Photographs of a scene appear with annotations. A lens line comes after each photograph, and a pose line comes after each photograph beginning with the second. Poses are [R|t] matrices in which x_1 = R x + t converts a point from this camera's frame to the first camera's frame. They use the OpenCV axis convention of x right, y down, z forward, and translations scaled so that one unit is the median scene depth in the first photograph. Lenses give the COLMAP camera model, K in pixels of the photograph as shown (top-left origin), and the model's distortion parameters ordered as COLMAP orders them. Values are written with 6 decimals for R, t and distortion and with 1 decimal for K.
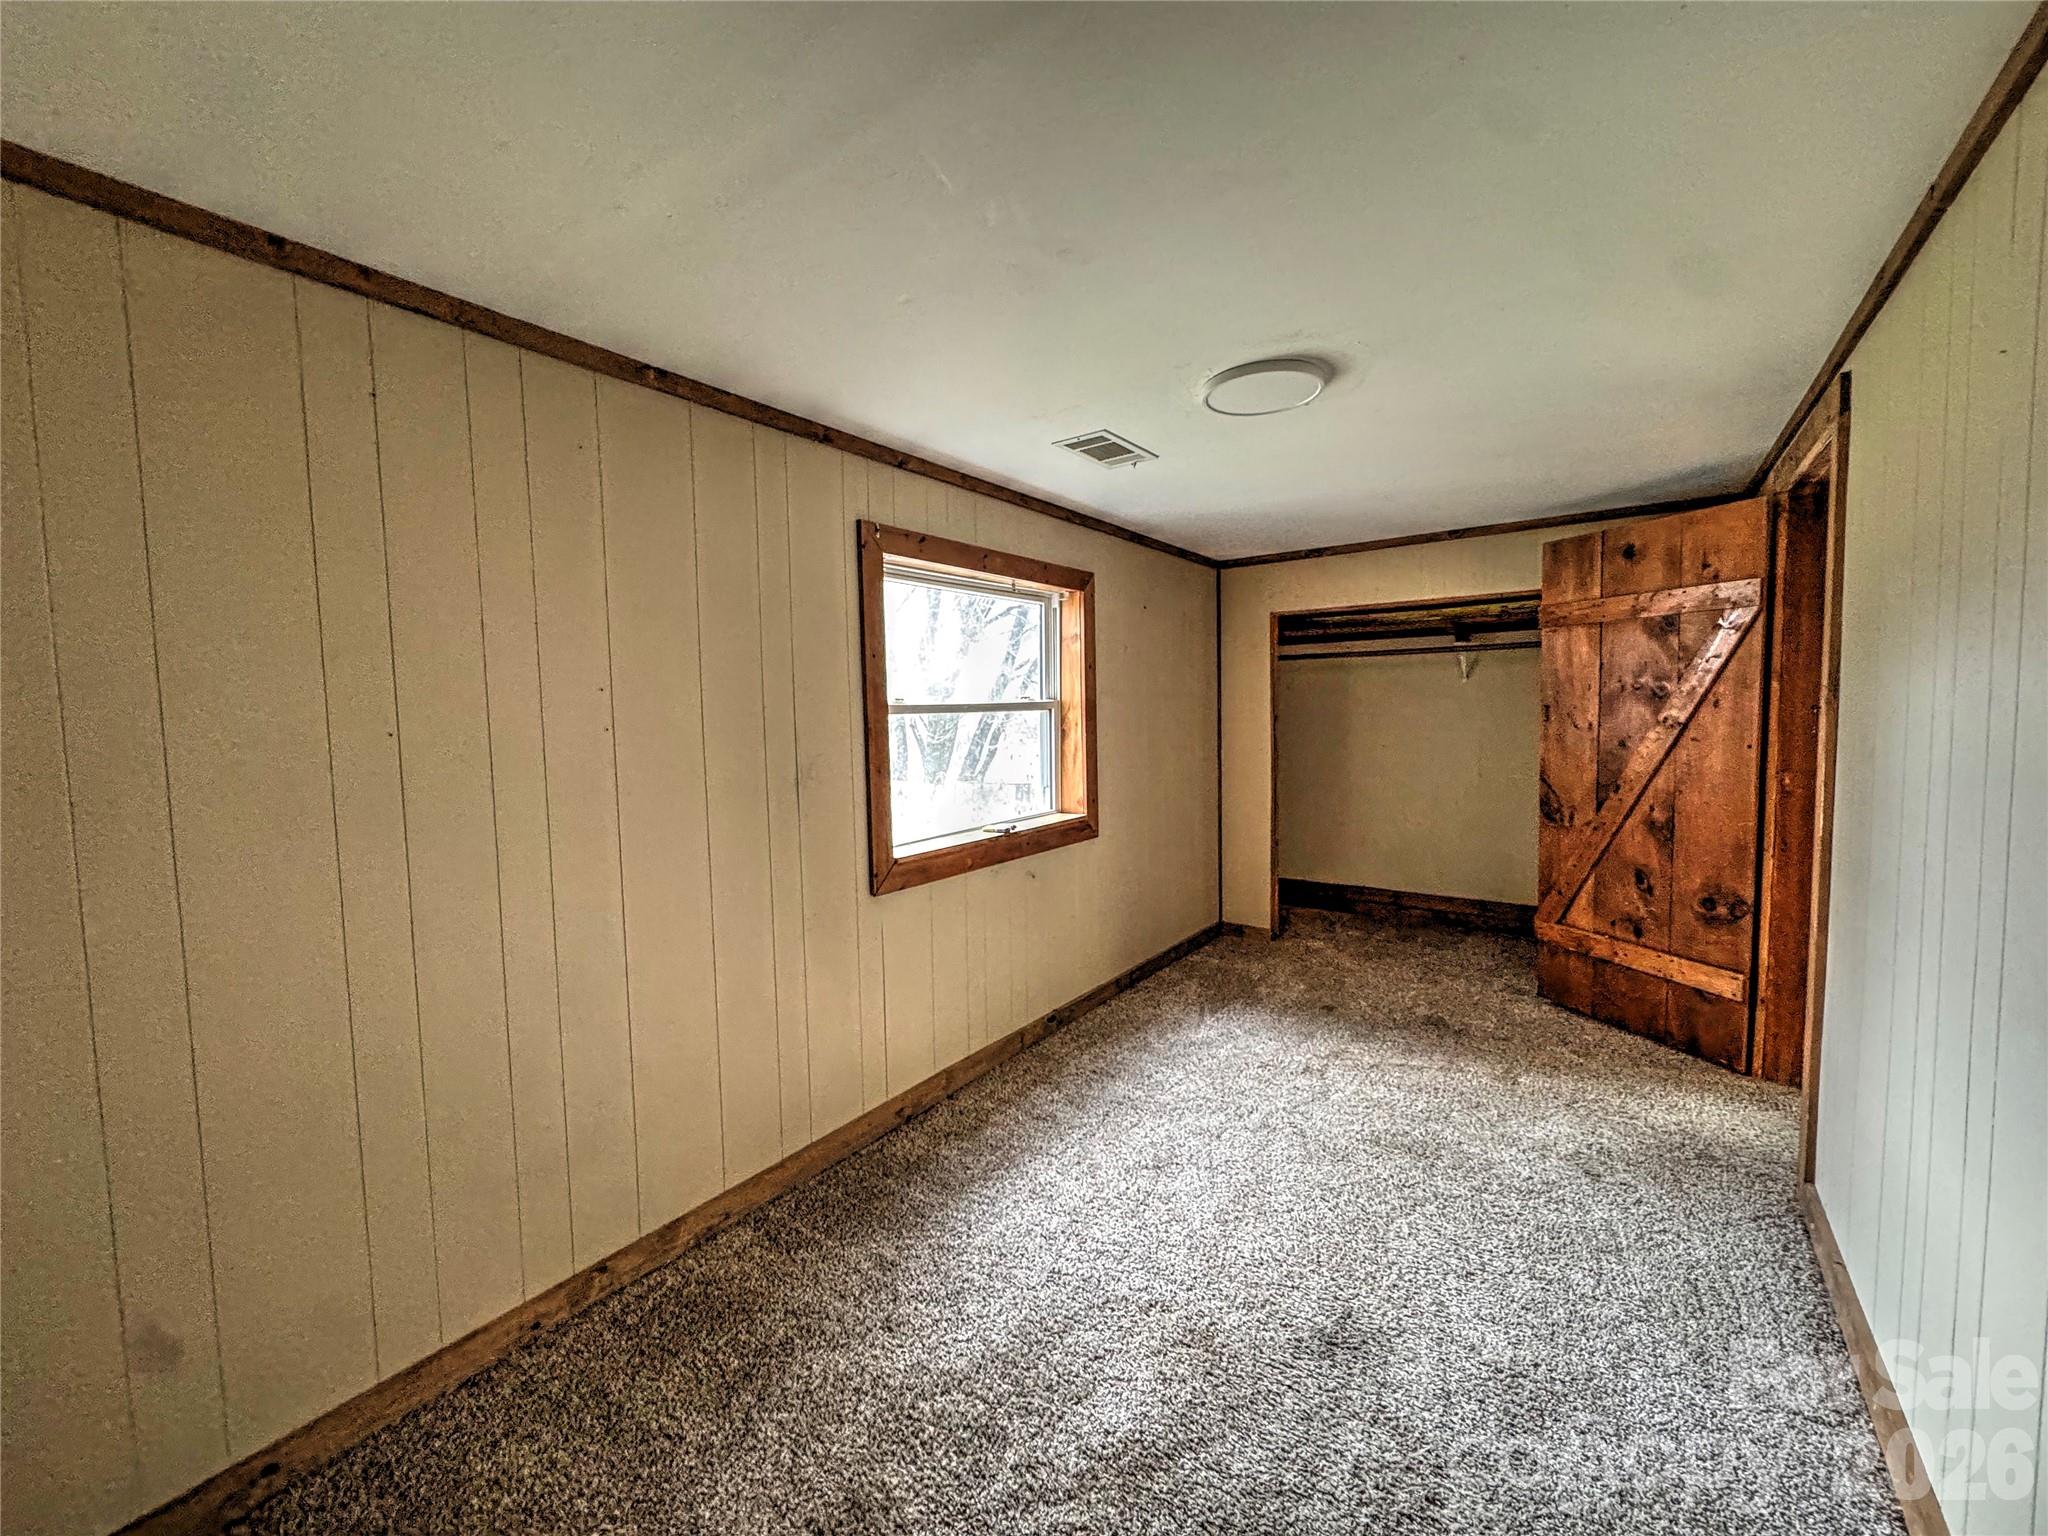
lens RADIAL K [[821.5, 0, 1026.6], [0, 821.5, 766.8], [0, 0, 1]] dist [-0.000562, -0.000007]
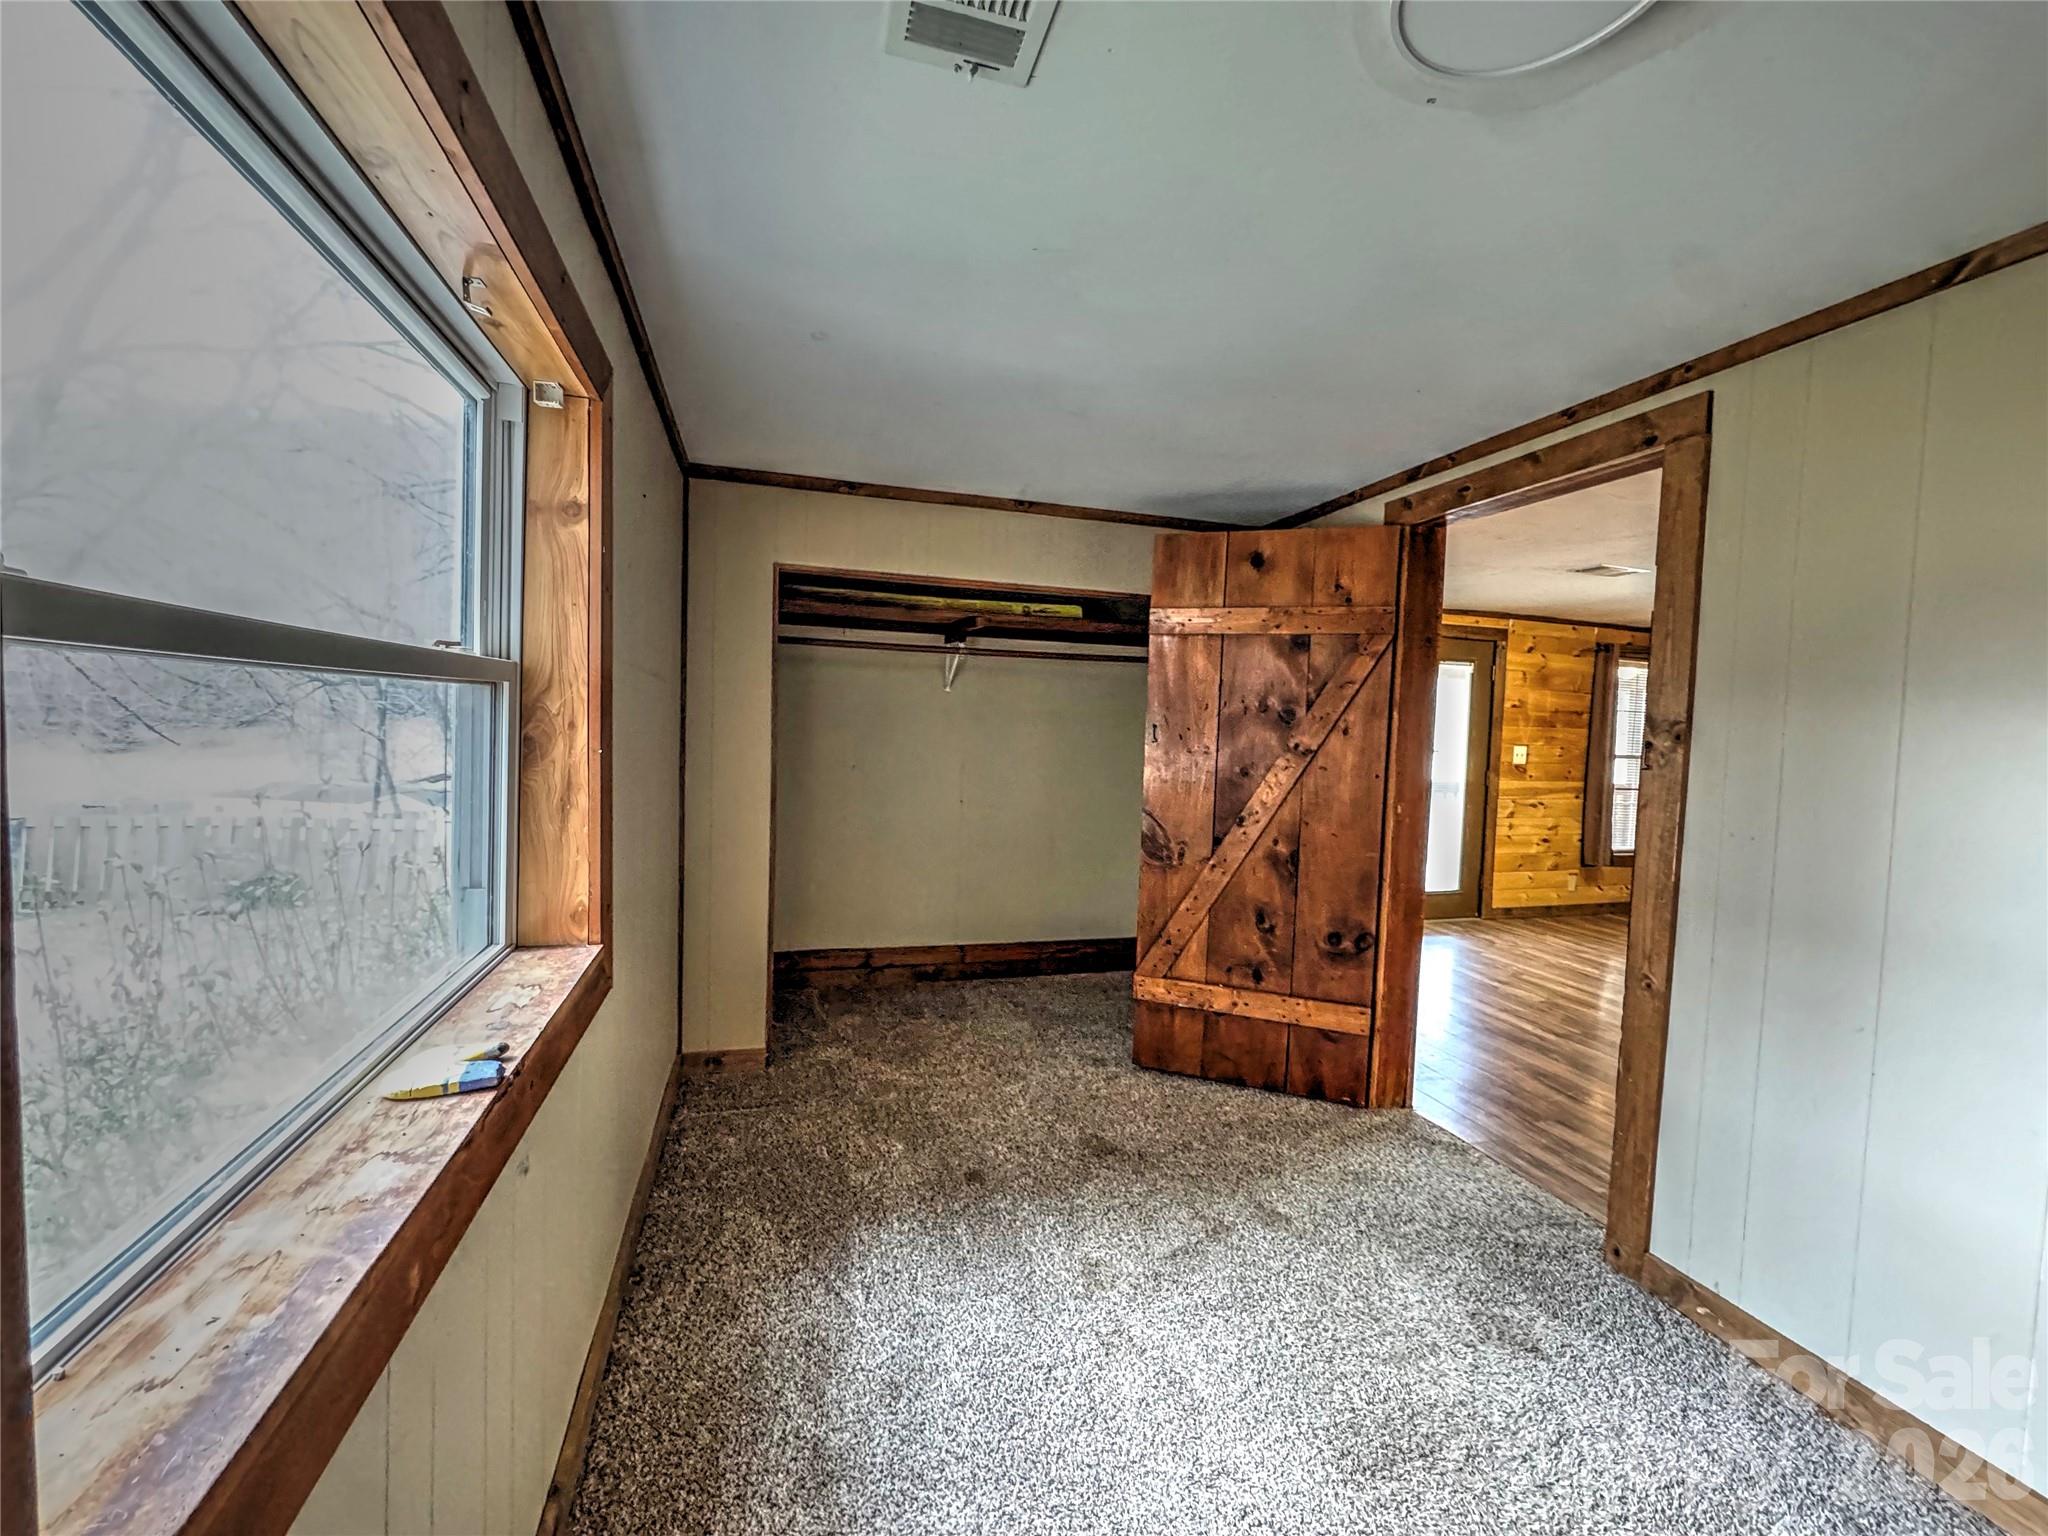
lens RADIAL K [[821.5, 0, 1018.5], [0, 821.5, 763.9], [0, 0, 1]] dist [-0.000562, -0.000007]
pose [[0.604939, 0.001792, 0.796270, -0.147180], [0.008074, 0.999932, -0.008385, -0.030842], [-0.796231, 0.011501, 0.604883, 0.654982]]
